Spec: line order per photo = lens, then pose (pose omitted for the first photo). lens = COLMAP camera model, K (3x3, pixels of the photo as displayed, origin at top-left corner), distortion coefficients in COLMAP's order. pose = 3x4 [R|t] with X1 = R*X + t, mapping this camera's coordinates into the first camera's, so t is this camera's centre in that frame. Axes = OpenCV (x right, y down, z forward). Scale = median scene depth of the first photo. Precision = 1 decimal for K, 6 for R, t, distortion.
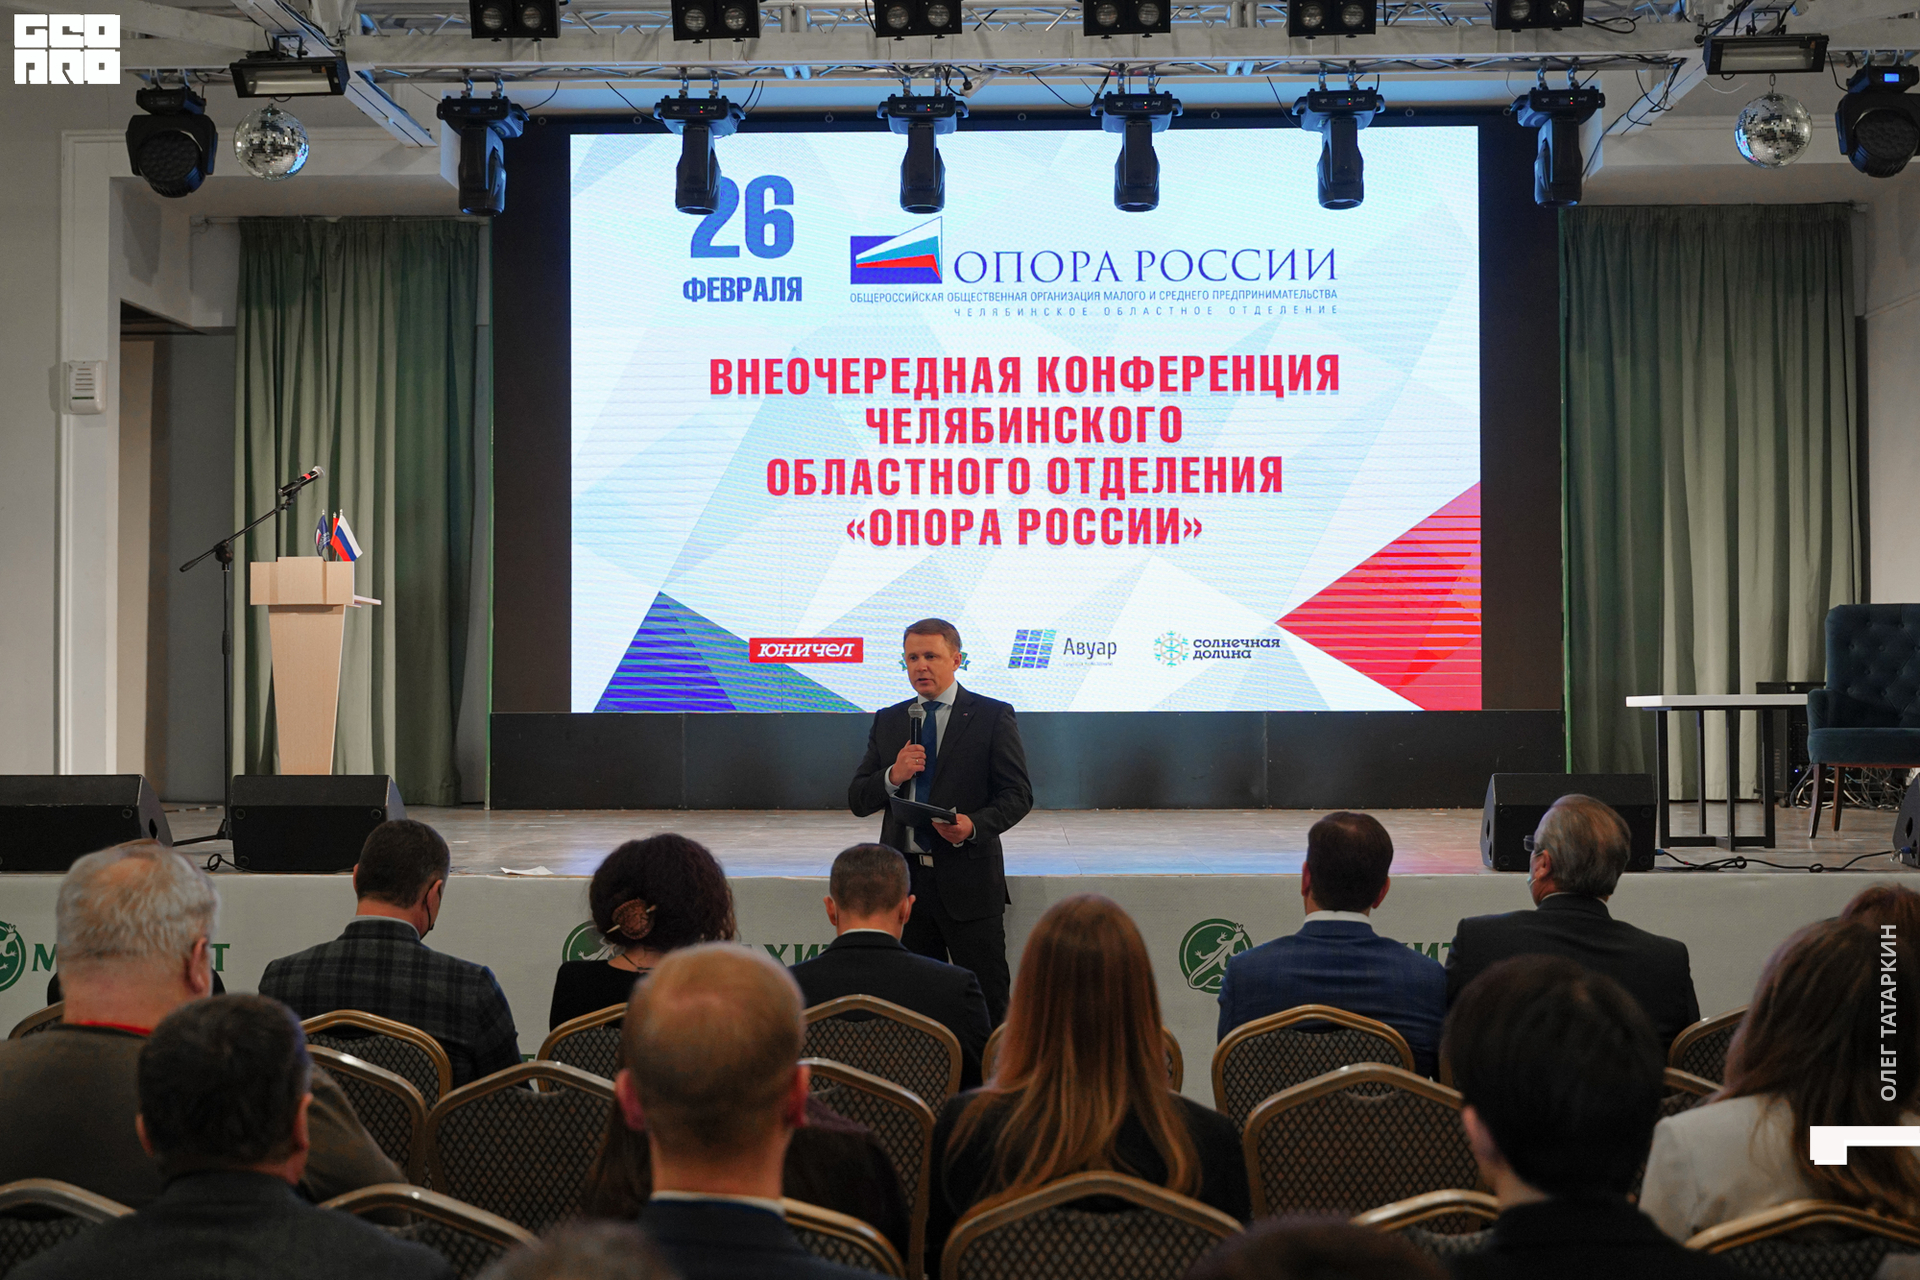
lens RADIAL K [[2375.3, 0, 956.1], [0, 2375.3, 633.0], [0, 0, 1]] dist [-0.011975, 0.000000]
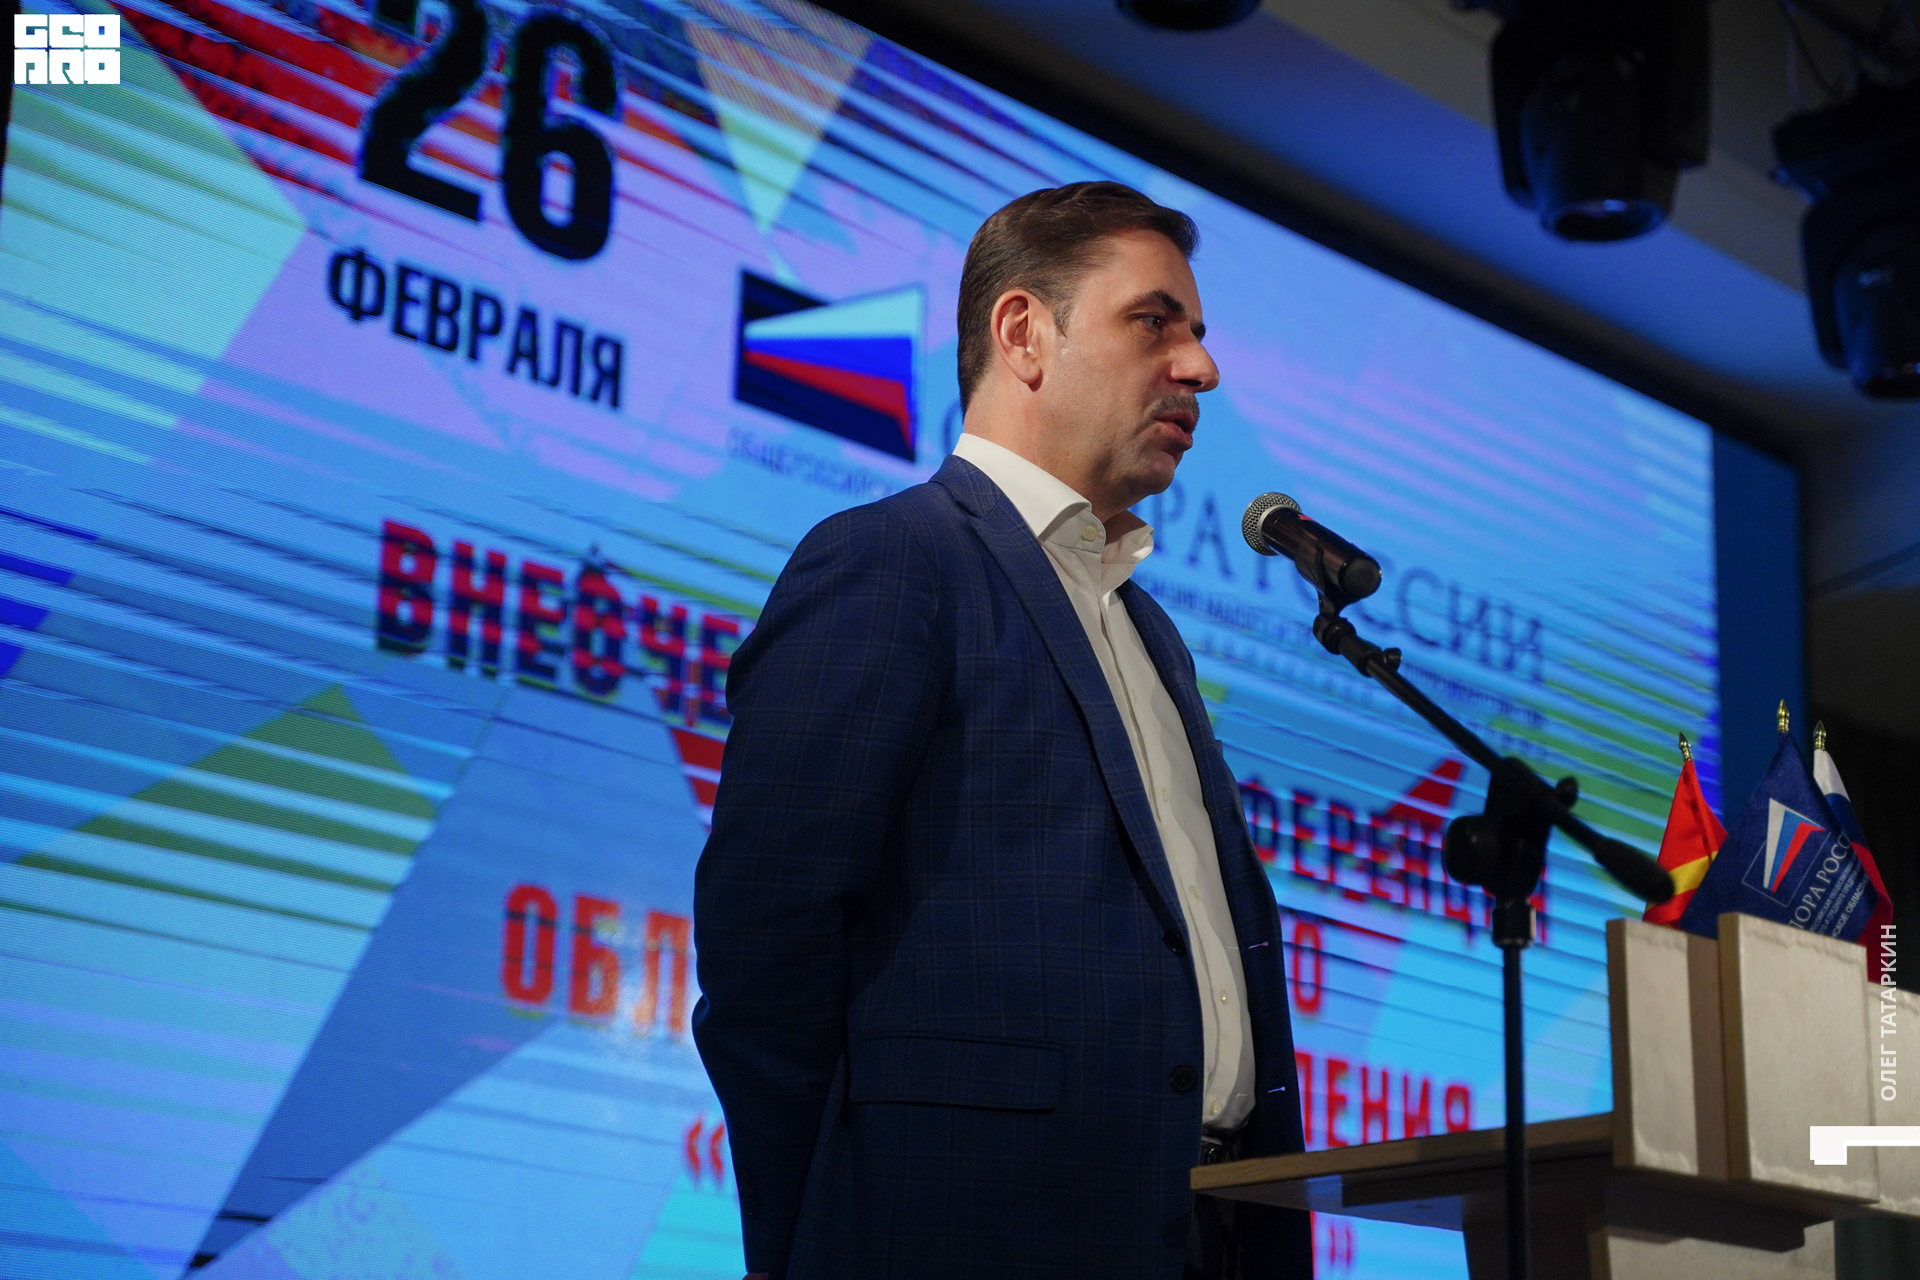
lens RADIAL K [[3777.8, 0, 977.3], [0, 3777.8, 585.5], [0, 0, 1]] dist [0.021188, 0.000000]
pose [[0.644196, 0.223749, 0.731401, -0.402033], [-0.034565, 0.963794, -0.264398, 0.015580], [-0.764079, 0.145043, 0.628606, 0.647951]]
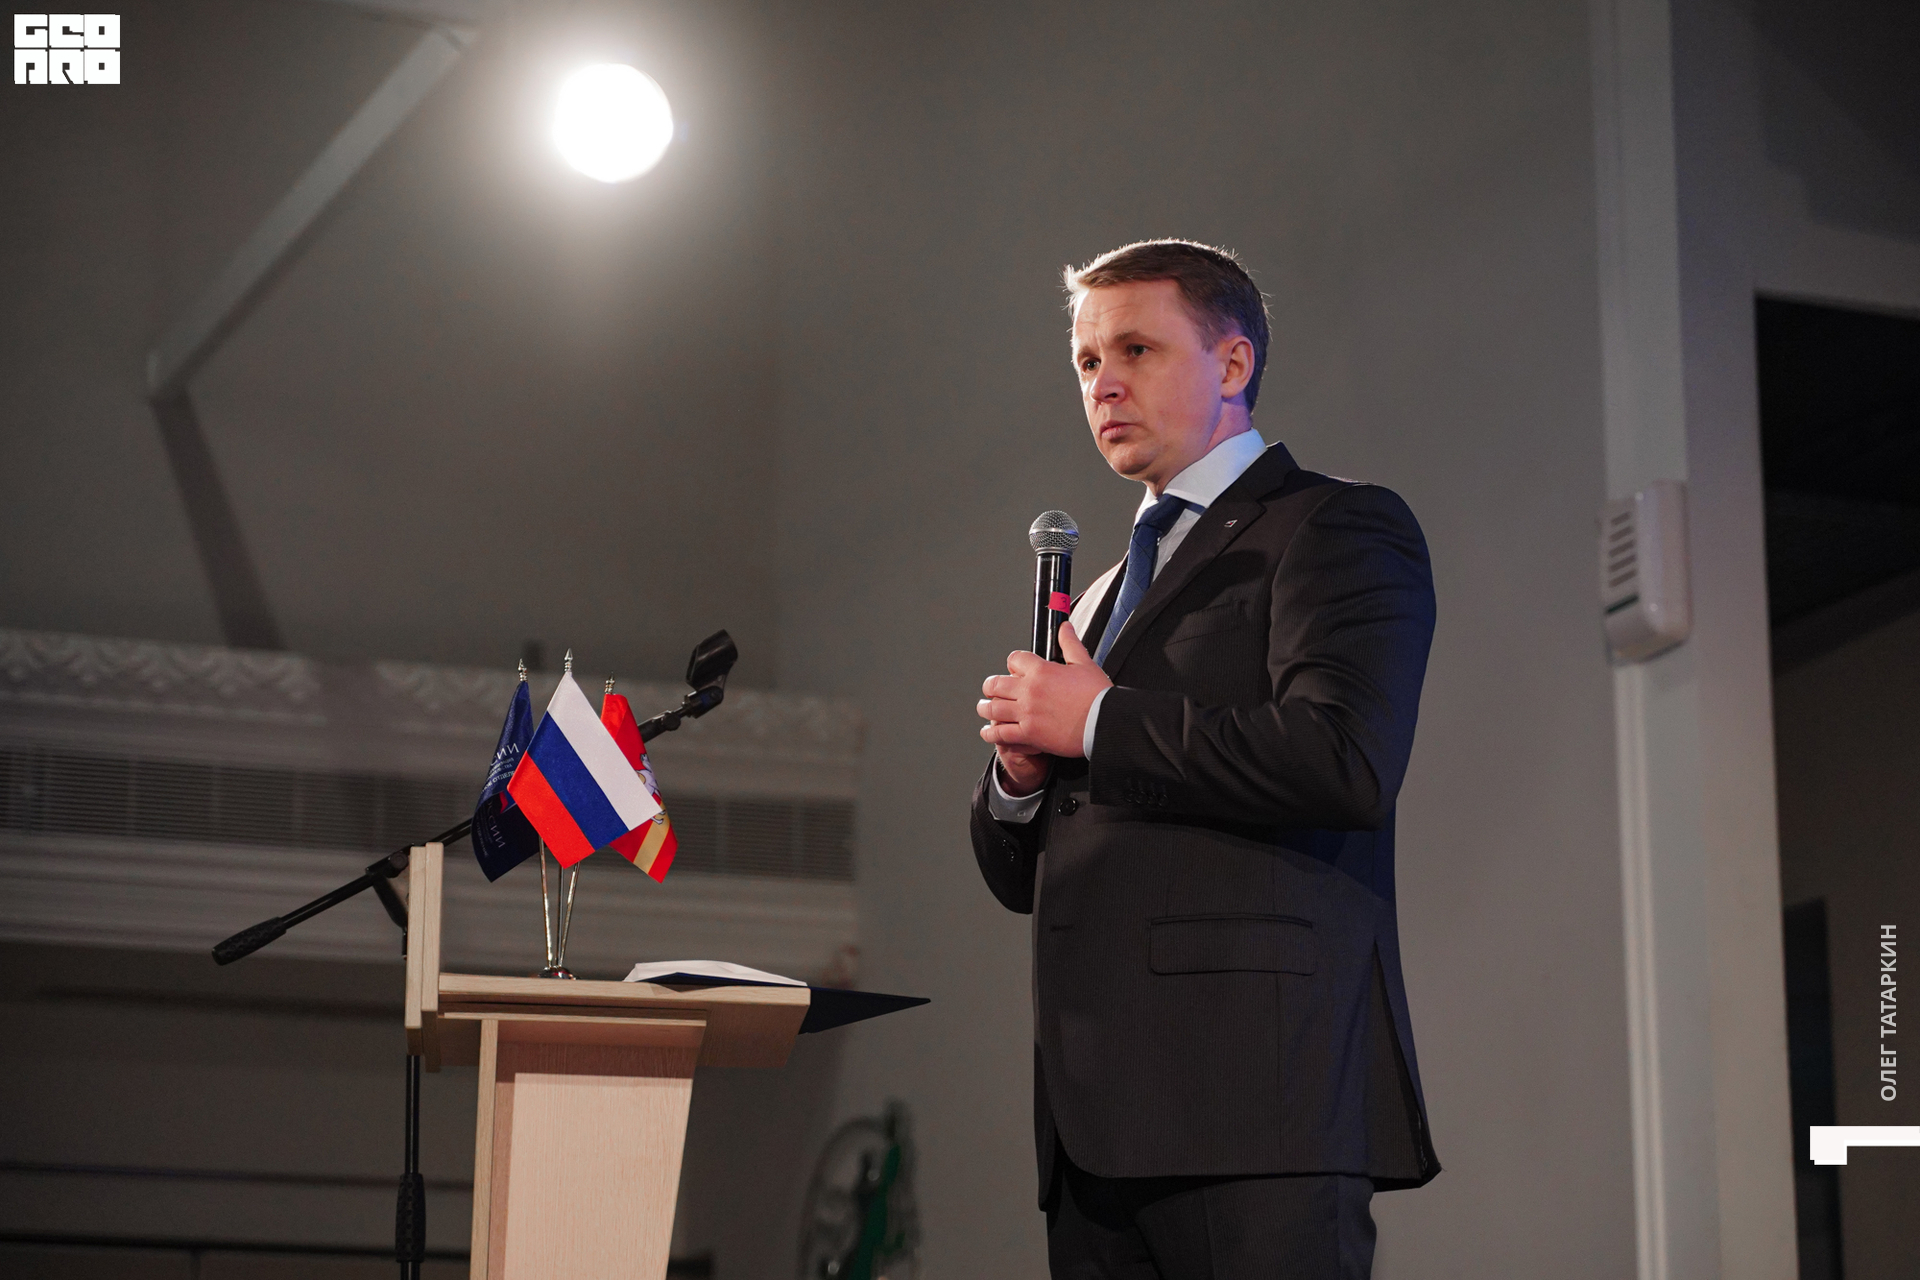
lens RADIAL K [[4603.9, 0, 962.6], [0, 4603.9, 635.3], [0, 0, 1]] dist [-0.051775, 0.000000]
pose [[0.421240, -0.210616, -0.882155, 0.142851], [0.019595, 0.974549, -0.223318, 0.041421], [0.906738, 0.076785, 0.414646, 0.629667]]
